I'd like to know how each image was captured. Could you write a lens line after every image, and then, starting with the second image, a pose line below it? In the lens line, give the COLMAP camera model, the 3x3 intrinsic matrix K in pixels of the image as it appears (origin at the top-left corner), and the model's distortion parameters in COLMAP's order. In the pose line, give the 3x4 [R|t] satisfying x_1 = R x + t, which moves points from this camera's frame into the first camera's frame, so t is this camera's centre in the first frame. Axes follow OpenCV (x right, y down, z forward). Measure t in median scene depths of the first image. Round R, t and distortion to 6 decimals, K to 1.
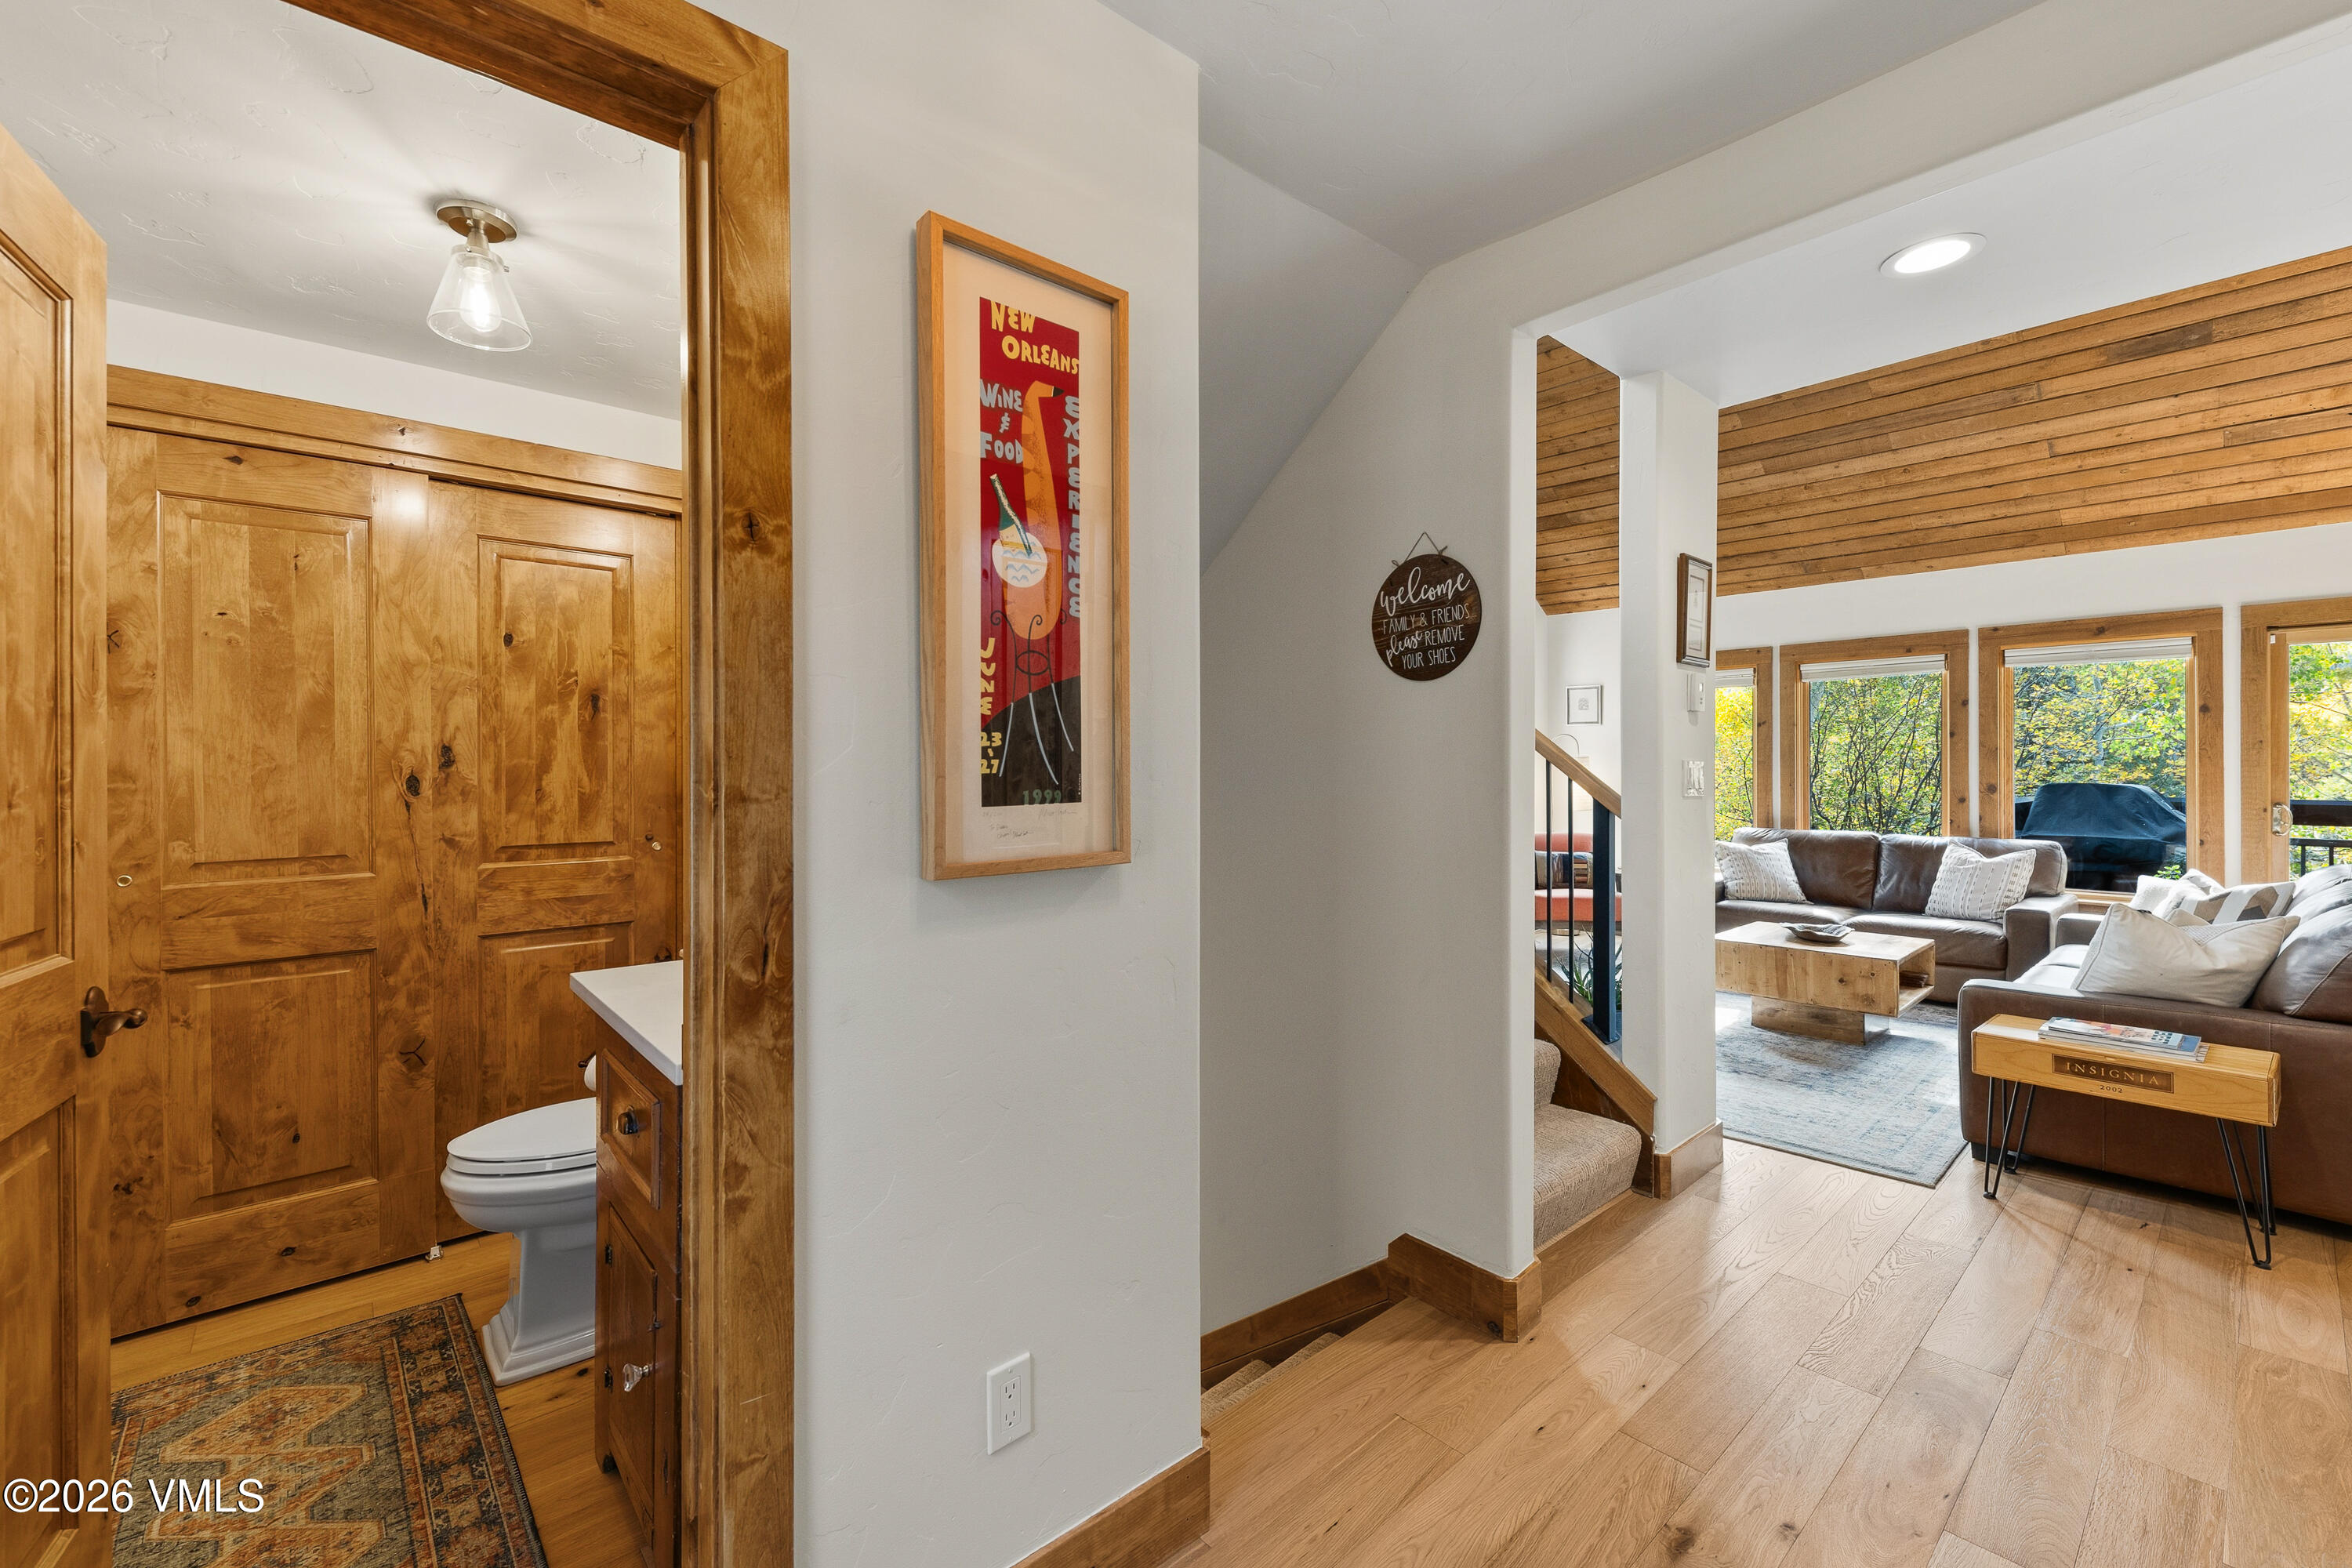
lens RADIAL K [[939.0, 0, 1140.8], [0, 939.0, 768.7], [0, 0, 1]] dist [-0.010196, -0.000164]
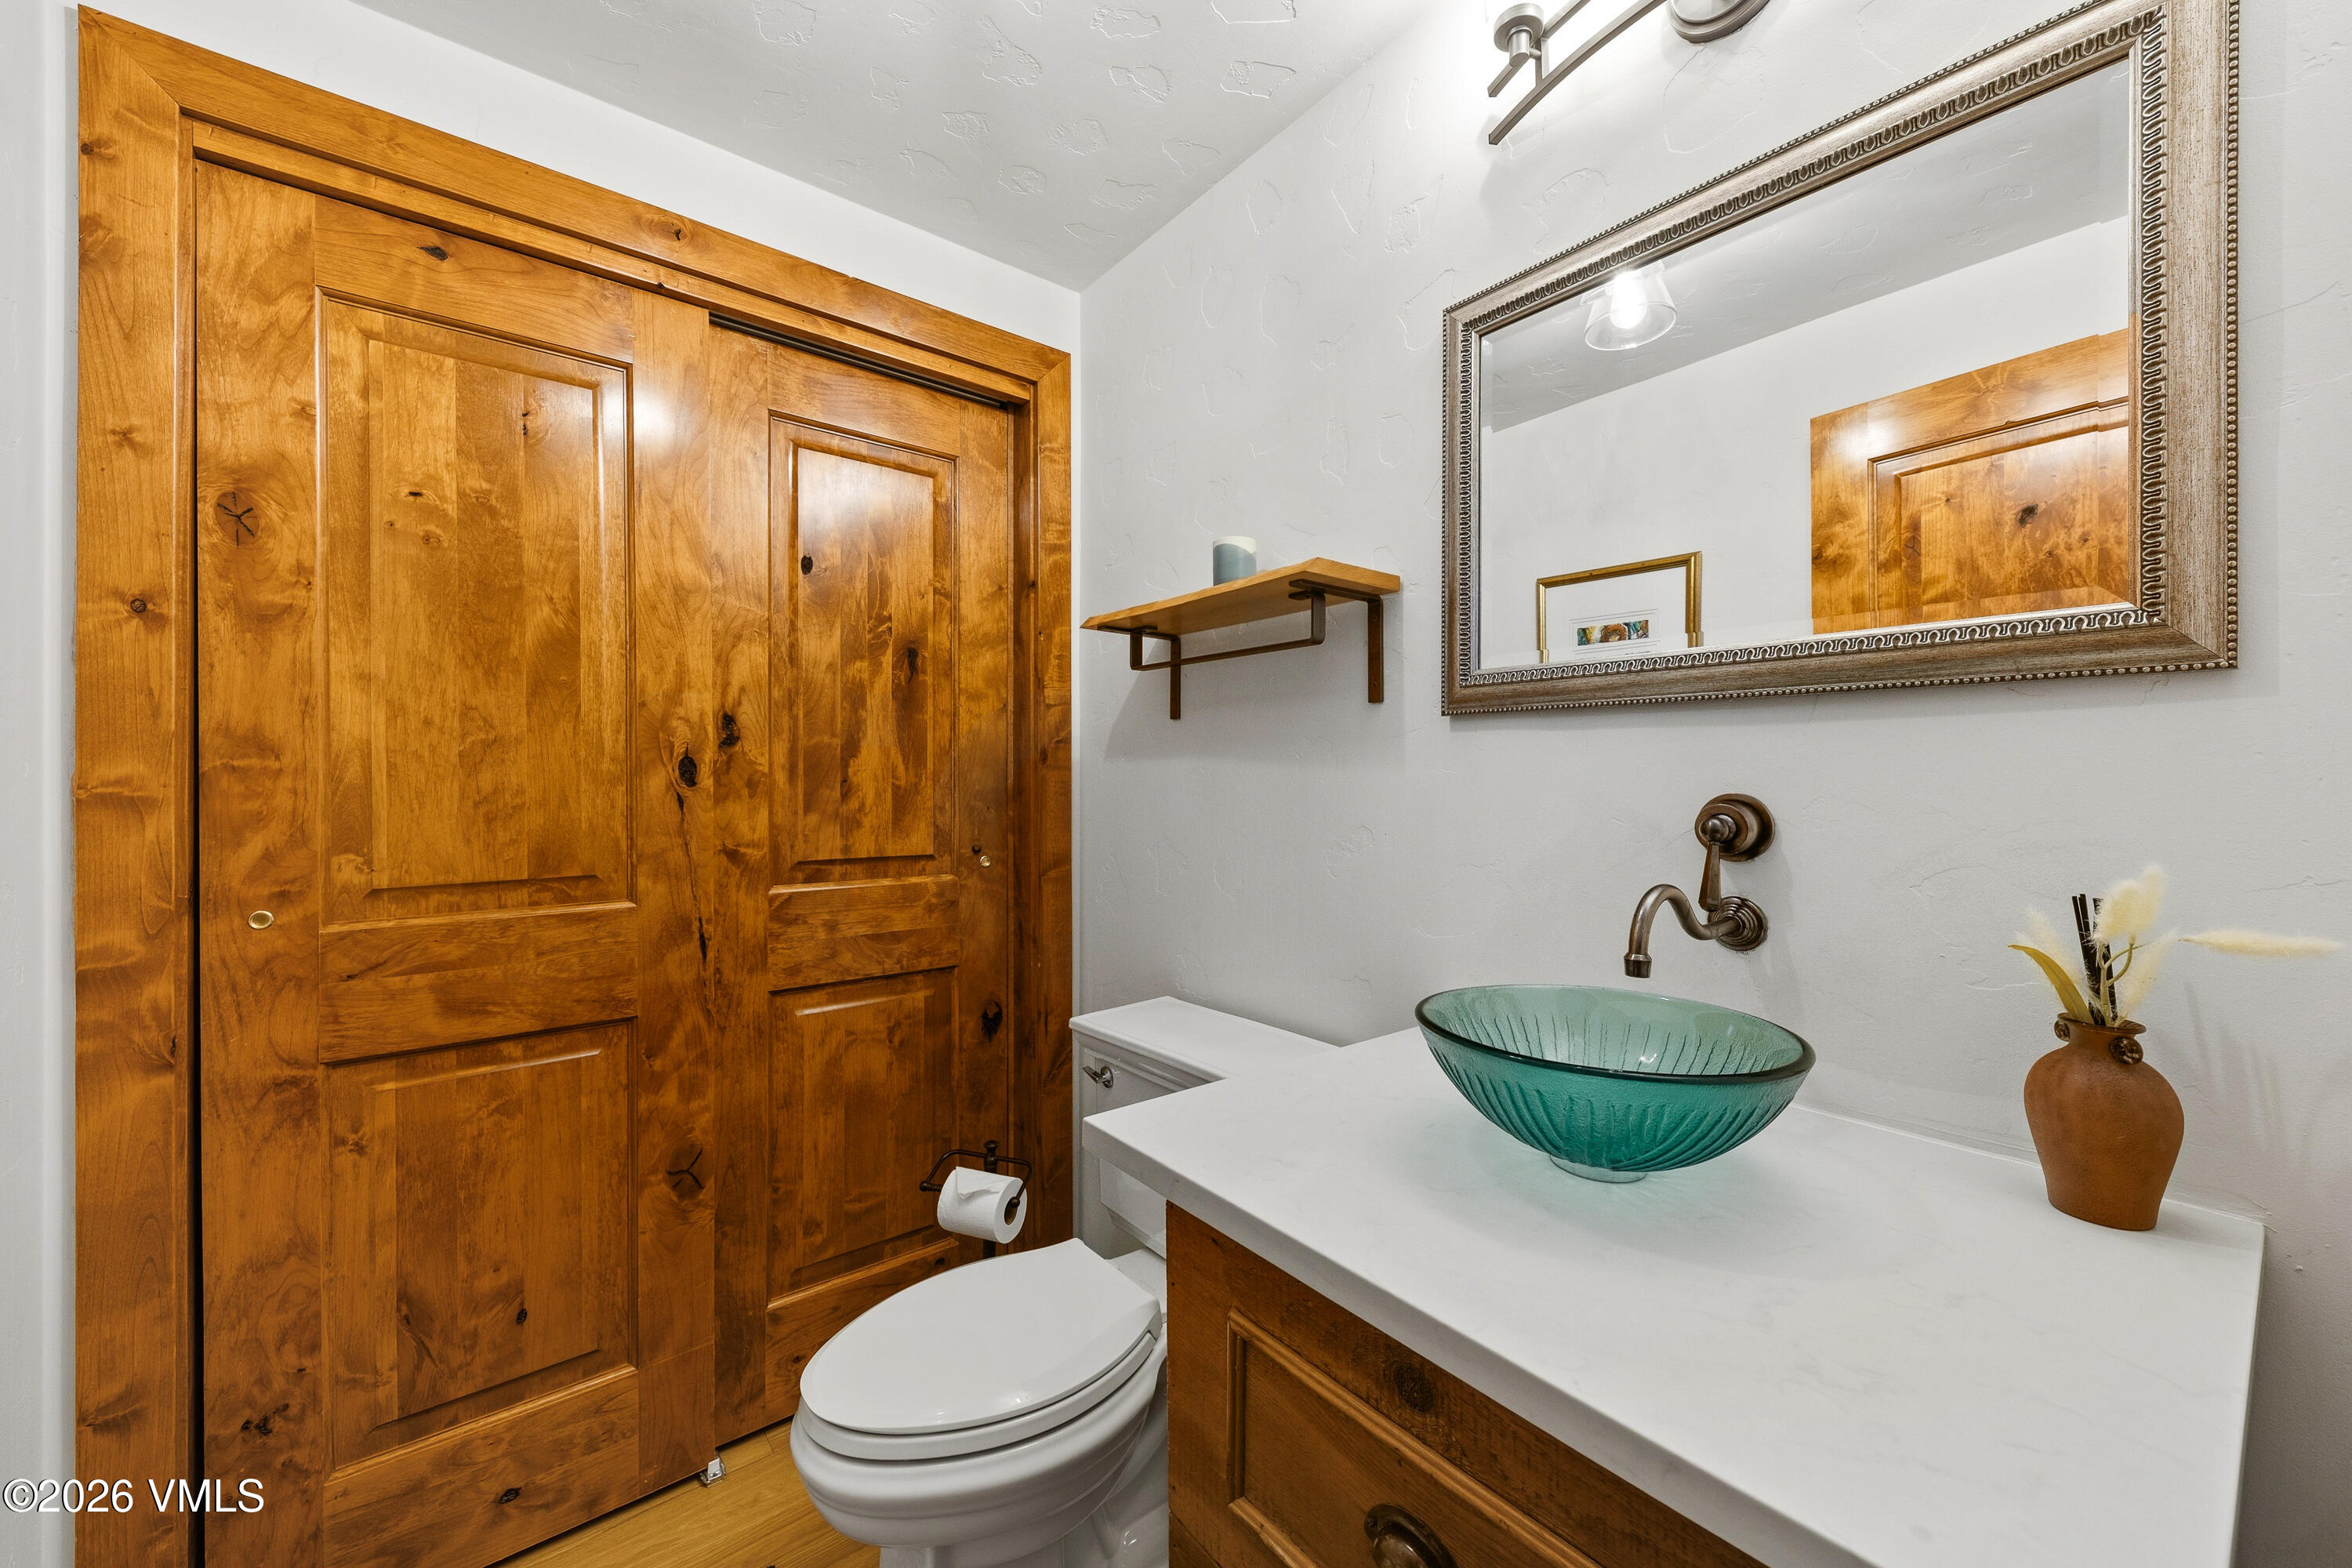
lens RADIAL K [[876.7, 0, 1170.9], [0, 876.7, 780.3], [0, 0, 1]] dist [-0.001090, -0.001434]
pose [[0.999300, 0.008271, -0.036486, -0.433069], [-0.008100, 0.999956, 0.004825, 0.019650], [0.036524, -0.004526, 0.999323, 0.405521]]
